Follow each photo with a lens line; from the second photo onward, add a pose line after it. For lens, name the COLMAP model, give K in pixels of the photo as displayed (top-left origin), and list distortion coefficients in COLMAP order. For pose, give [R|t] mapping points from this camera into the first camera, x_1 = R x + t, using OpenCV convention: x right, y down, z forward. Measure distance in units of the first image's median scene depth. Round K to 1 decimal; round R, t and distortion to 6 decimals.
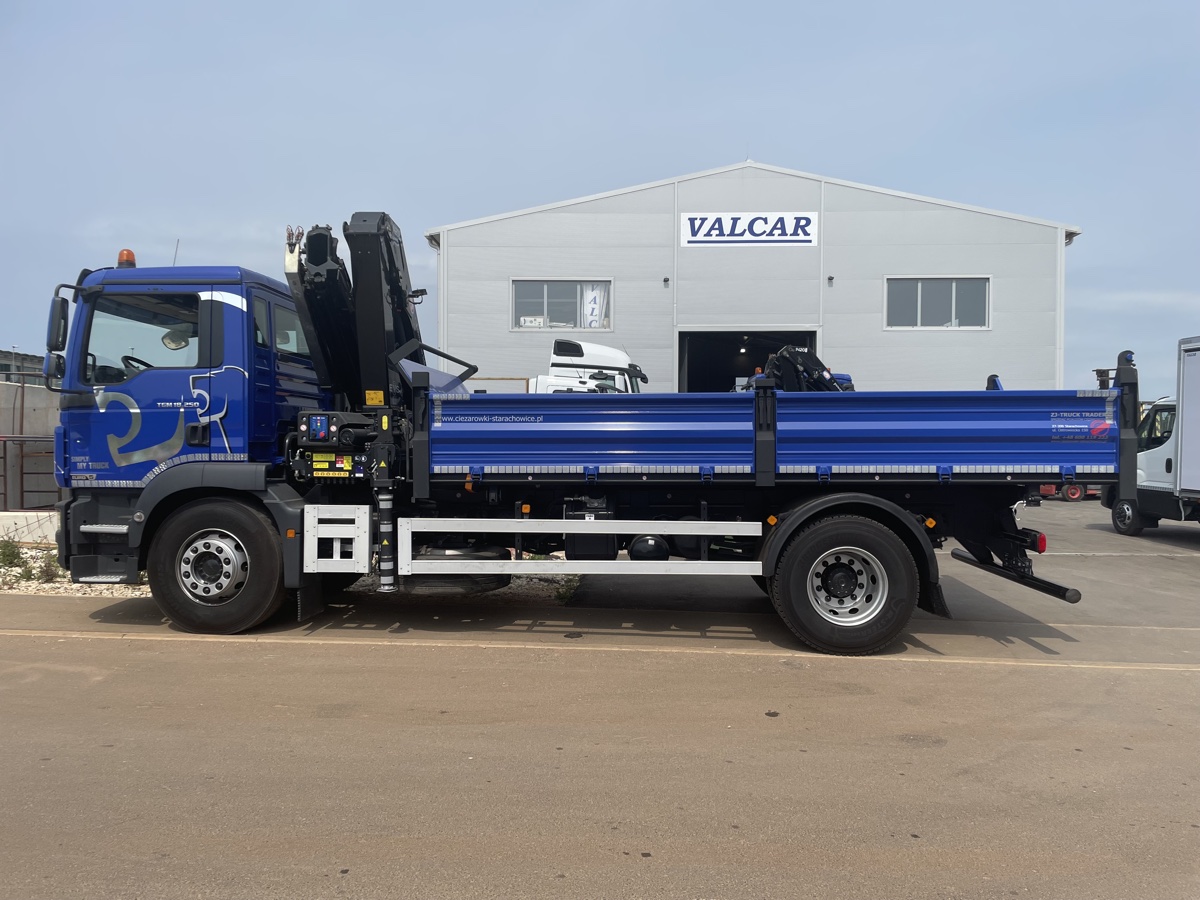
lens RADIAL K [[902.0, 0, 603.7], [0, 902.0, 455.0], [0, 0, 1]] dist [0.083002, -0.086822]
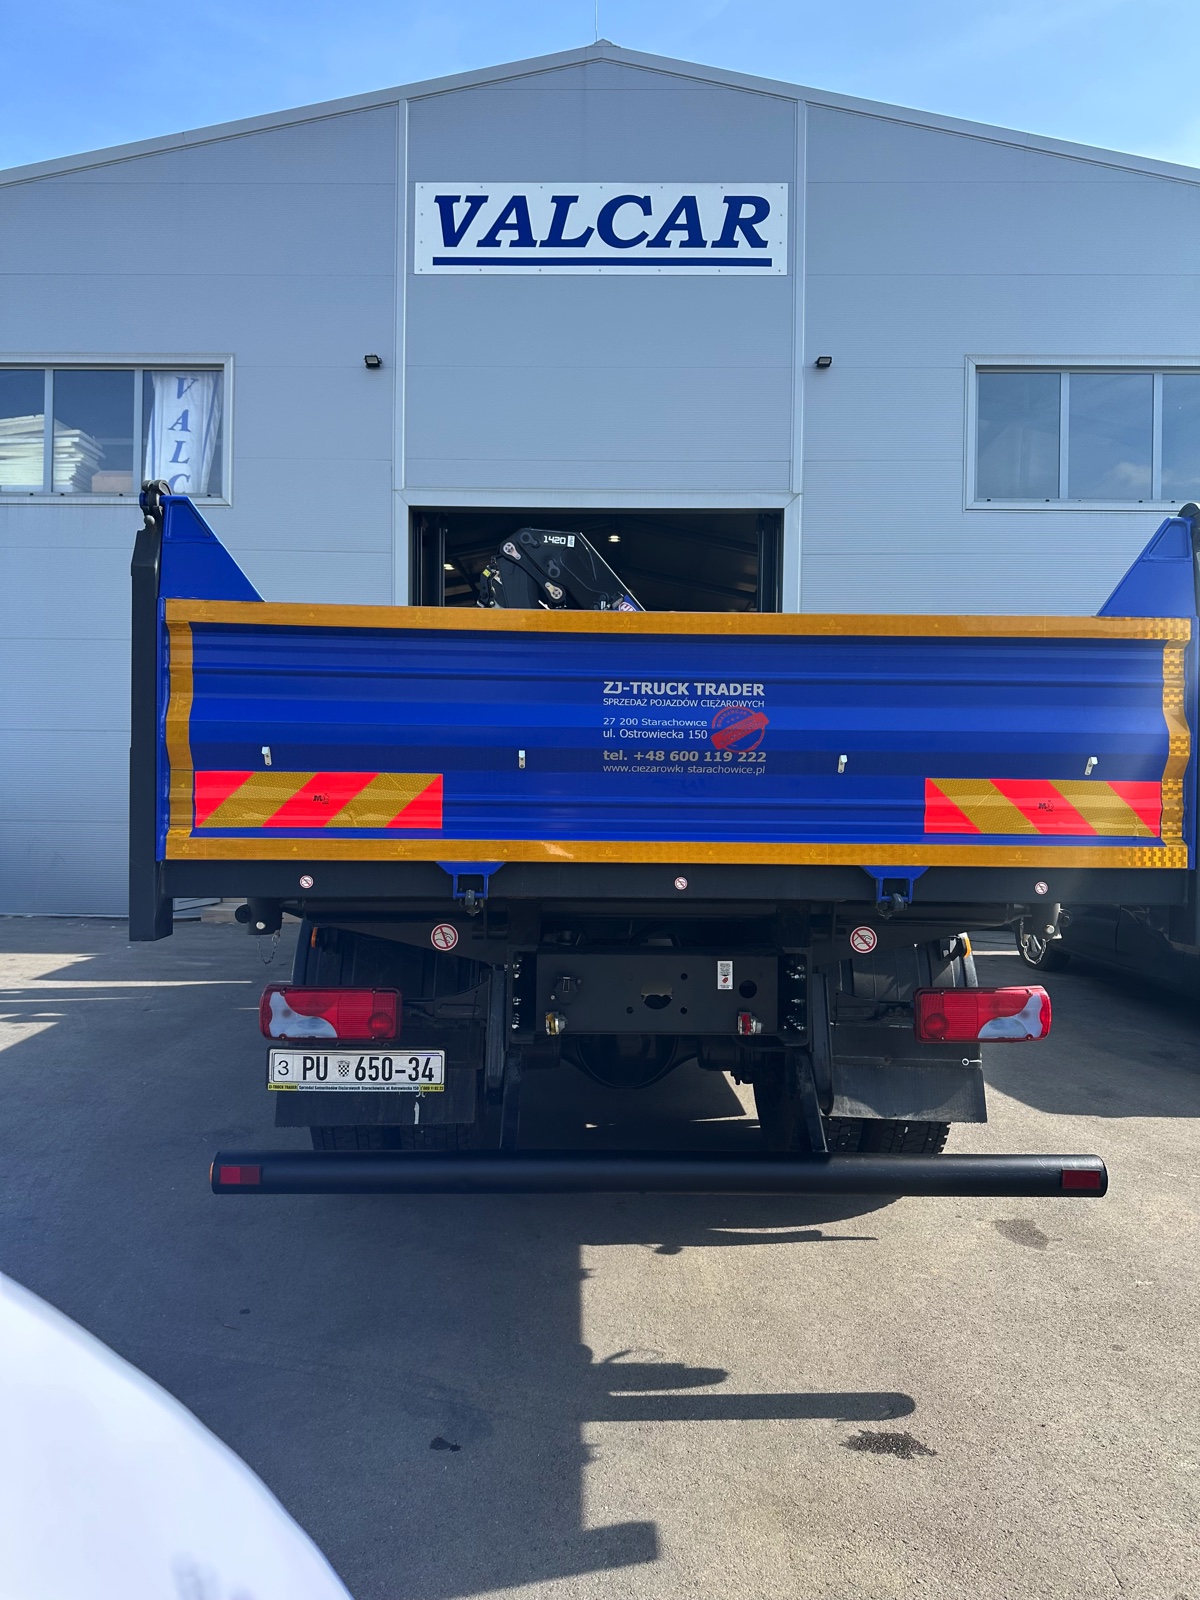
lens RADIAL K [[1128.7, 0, 608.9], [0, 1128.7, 796.3], [0, 0, 1]] dist [0.004521, -0.010089]
pose [[0.999913, 0.008565, -0.010072, 0.169919], [-0.008690, 0.999884, -0.012485, -0.014316], [0.009964, 0.012572, 0.999871, 0.548625]]
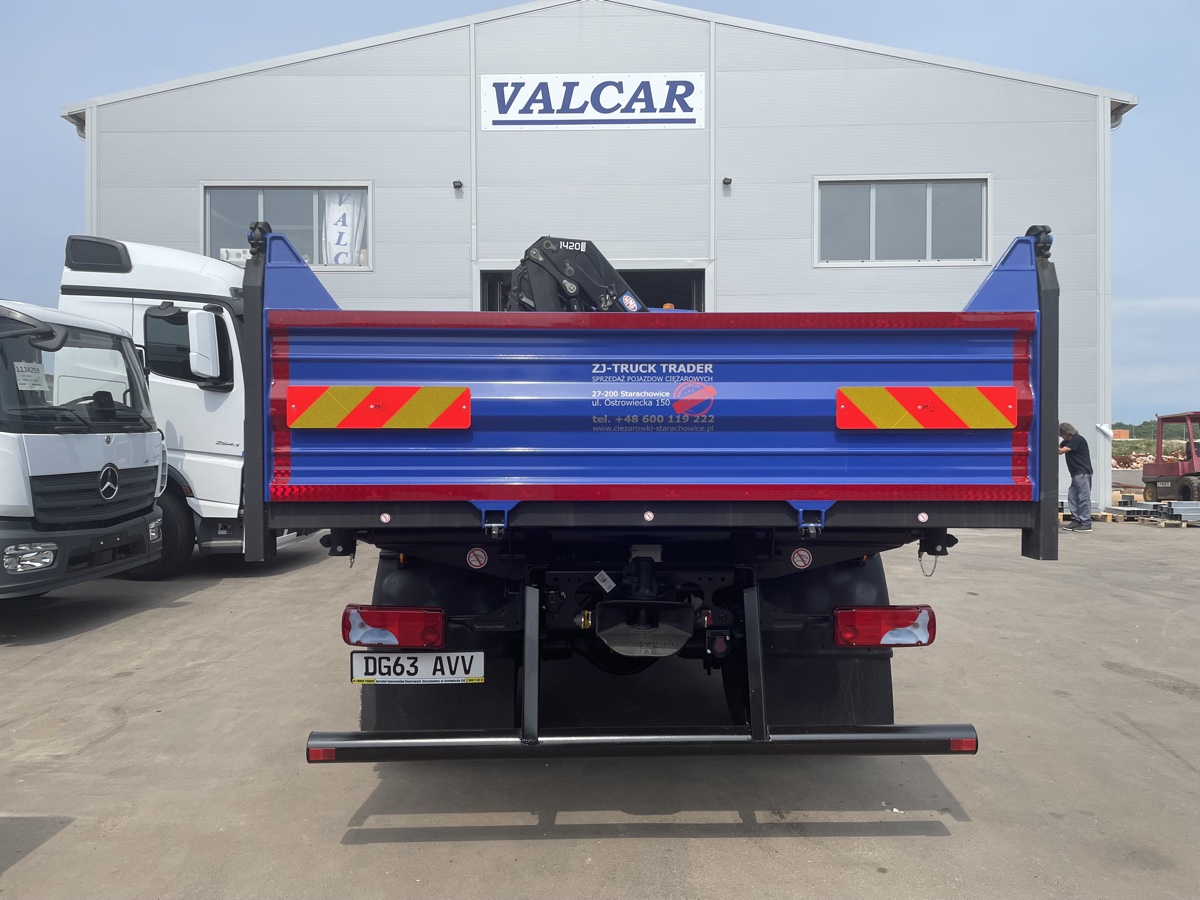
lens RADIAL K [[902.0, 0, 598.1], [0, 902.0, 455.0], [0, 0, 1]] dist [0.083002, -0.086822]
pose [[0.999954, -0.006090, -0.007455, 0.166697], [0.006020, 0.999937, -0.009445, -0.005717], [0.007512, 0.009399, 0.999928, 0.391170]]
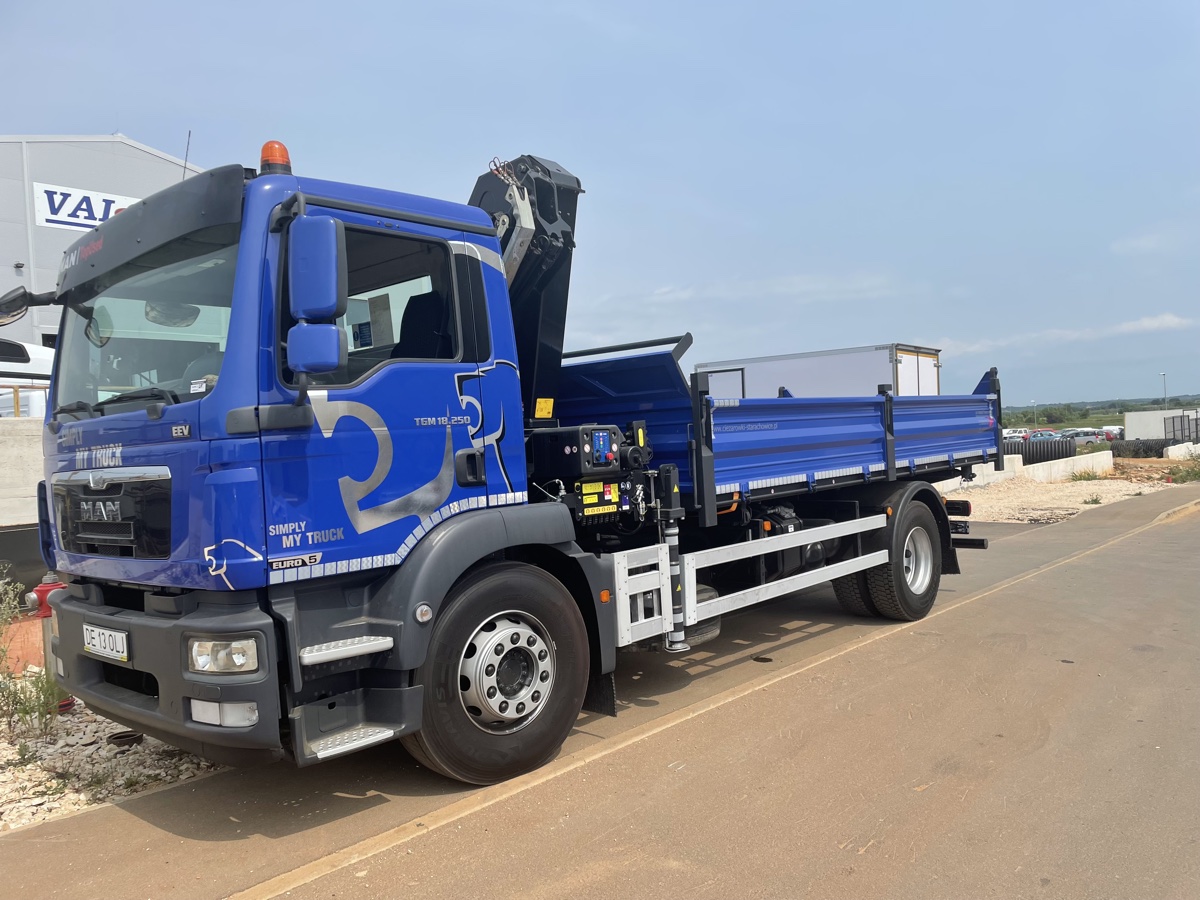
lens RADIAL K [[902.0, 0, 604.4], [0, 902.0, 454.5], [0, 0, 1]] dist [0.083002, -0.086822]
pose [[0.634765, -0.050375, 0.771062, -0.222355], [0.069158, 0.997572, 0.008240, -0.007696], [-0.769604, 0.048095, 0.636707, 0.137016]]
